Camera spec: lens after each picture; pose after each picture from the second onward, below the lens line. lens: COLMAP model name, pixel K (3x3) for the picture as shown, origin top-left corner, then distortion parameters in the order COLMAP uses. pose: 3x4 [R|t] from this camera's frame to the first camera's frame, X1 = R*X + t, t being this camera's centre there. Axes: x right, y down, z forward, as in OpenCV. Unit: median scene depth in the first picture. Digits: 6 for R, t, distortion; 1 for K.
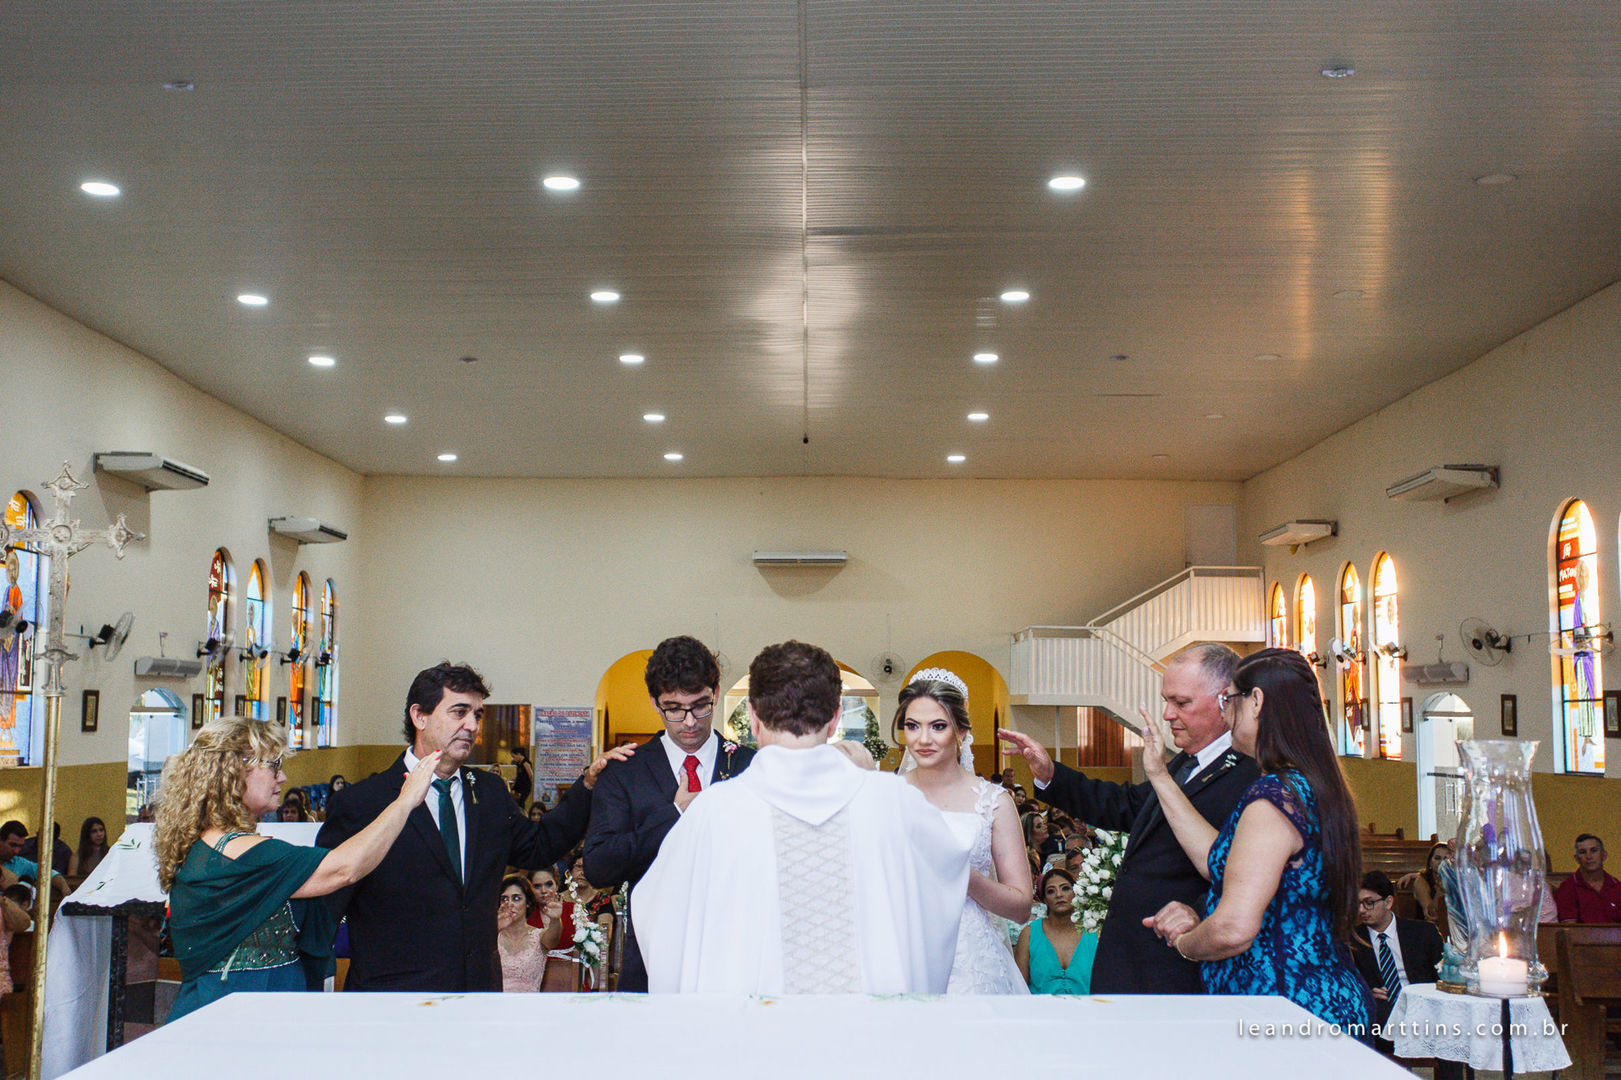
lens RADIAL K [[1853.4, 0, 786.9], [0, 1853.4, 534.3], [0, 0, 1]] dist [0.041092, 0.000000]
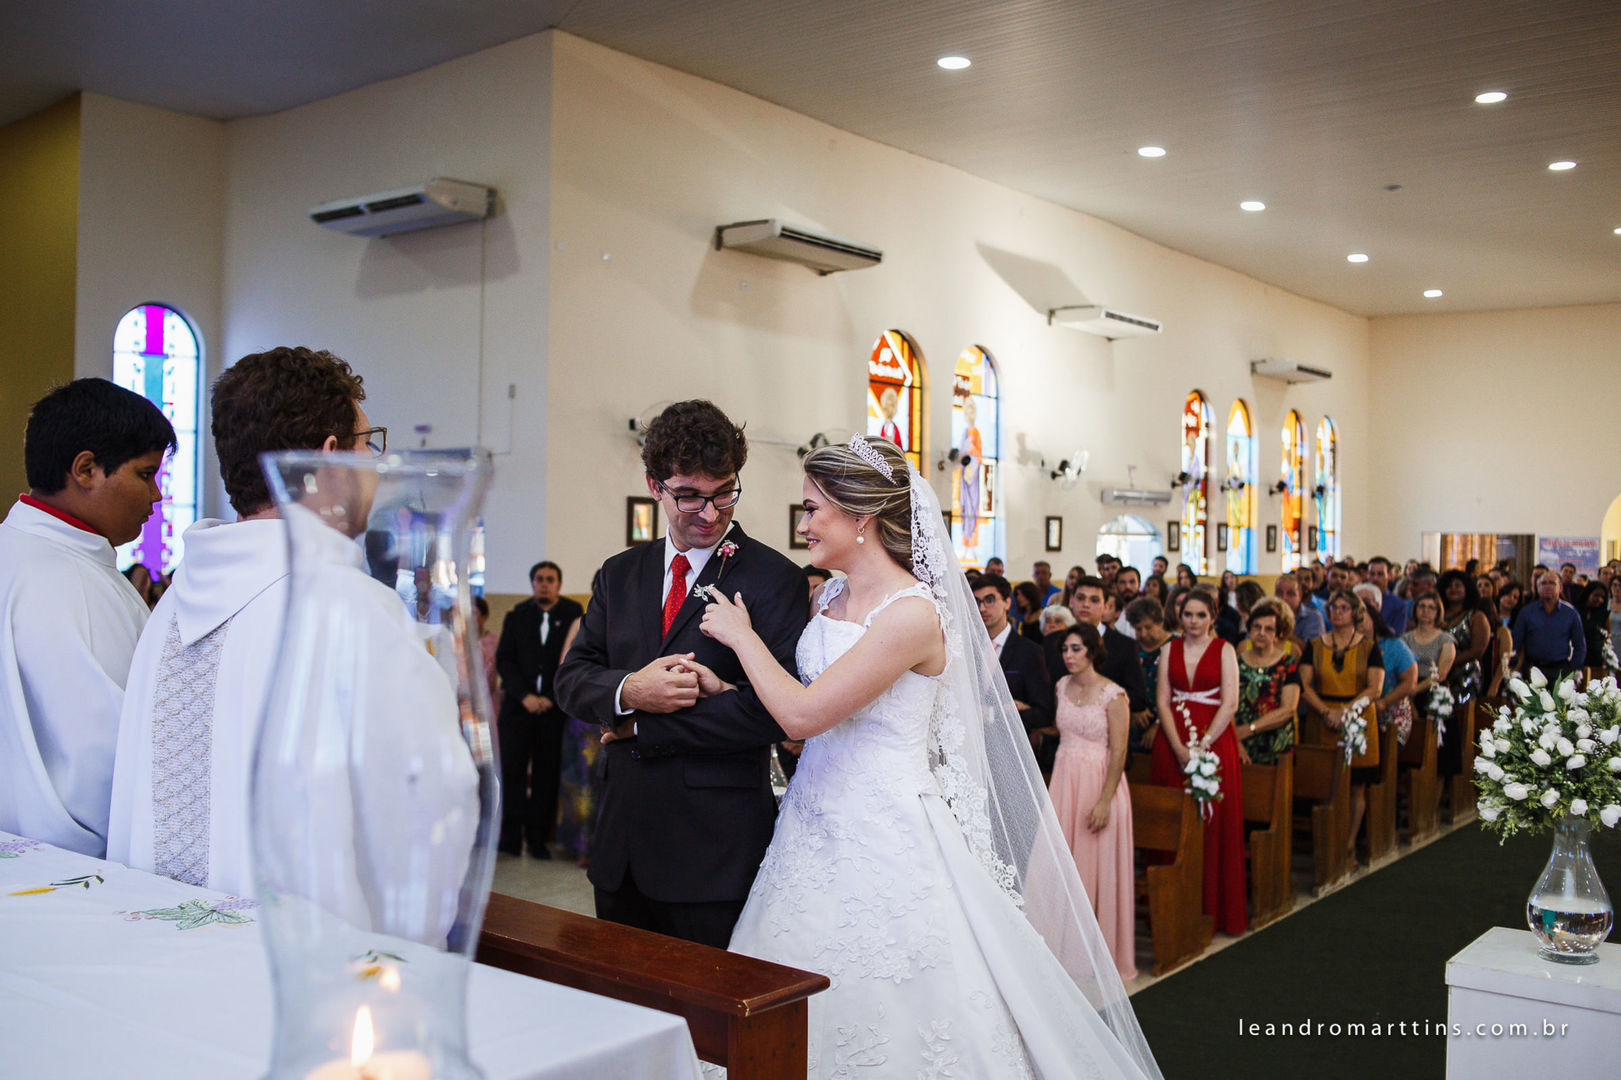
lens RADIAL K [[1598.9, 0, 807.7], [0, 1598.9, 547.9], [0, 0, 1]] dist [-0.088376, 0.000000]
pose [[0.799867, 0.008038, -0.600124, 0.076321], [0.050512, 0.995461, 0.080658, 0.012916], [0.598048, -0.094829, 0.795830, 0.099954]]
